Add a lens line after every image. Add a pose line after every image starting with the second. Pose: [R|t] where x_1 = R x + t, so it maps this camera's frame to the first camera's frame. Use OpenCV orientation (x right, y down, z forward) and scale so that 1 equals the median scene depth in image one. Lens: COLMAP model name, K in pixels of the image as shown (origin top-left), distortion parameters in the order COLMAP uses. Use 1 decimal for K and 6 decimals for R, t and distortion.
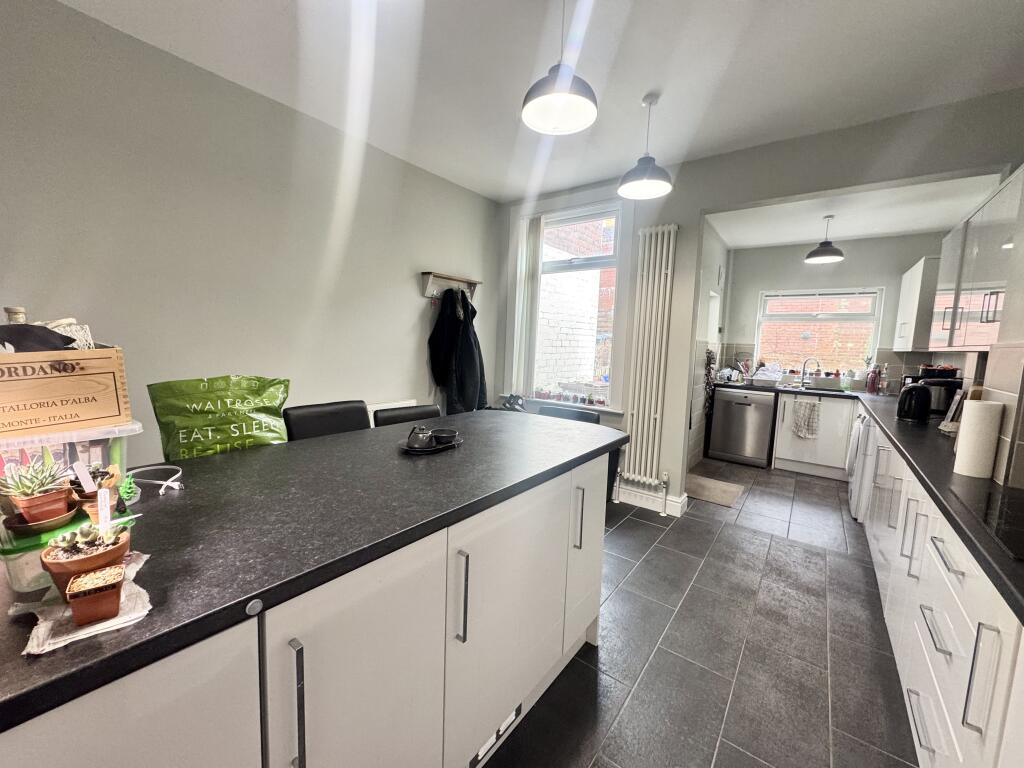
lens RADIAL K [[405.6, 0, 512.0], [0, 405.6, 384.0], [0, 0, 1]] dist [-0.000890, -0.000139]
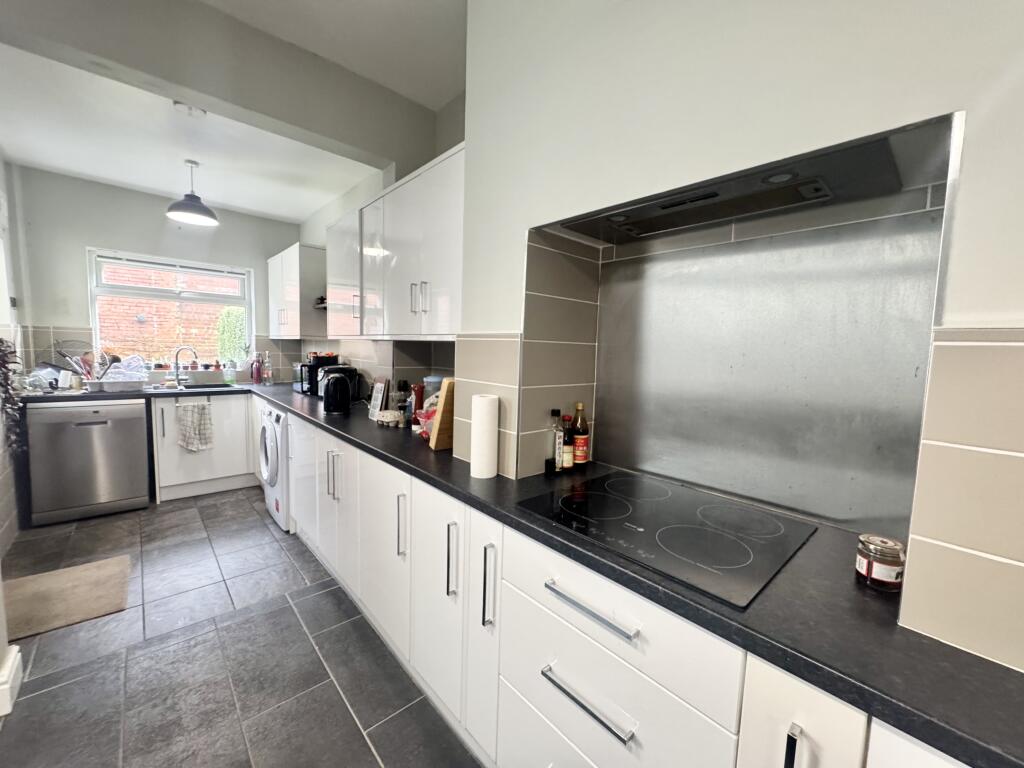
lens RADIAL K [[408.2, 0, 512.0], [0, 408.2, 384.0], [0, 0, 1]] dist [-0.001915, -0.000227]
pose [[0.184372, -0.114299, 0.976188, 0.082017], [0.079985, 0.991665, 0.101005, -0.023922], [-0.979596, 0.059458, 0.191978, 0.242937]]
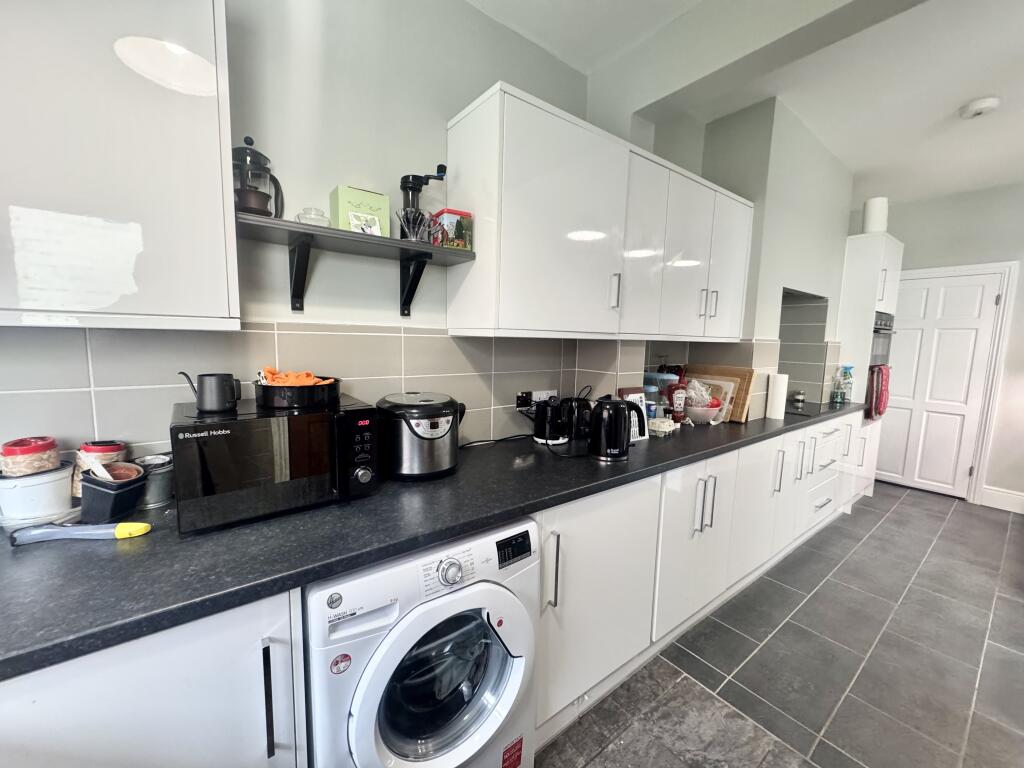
lens RADIAL K [[408.6, 0, 512.0], [0, 408.6, 384.0], [0, 0, 1]] dist [-0.001901, -0.000354]
pose [[-0.962373, -0.087411, 0.257288, 0.573787], [-0.028461, 0.974064, 0.224474, -0.085757], [-0.270236, 0.208705, -0.939901, 0.932852]]
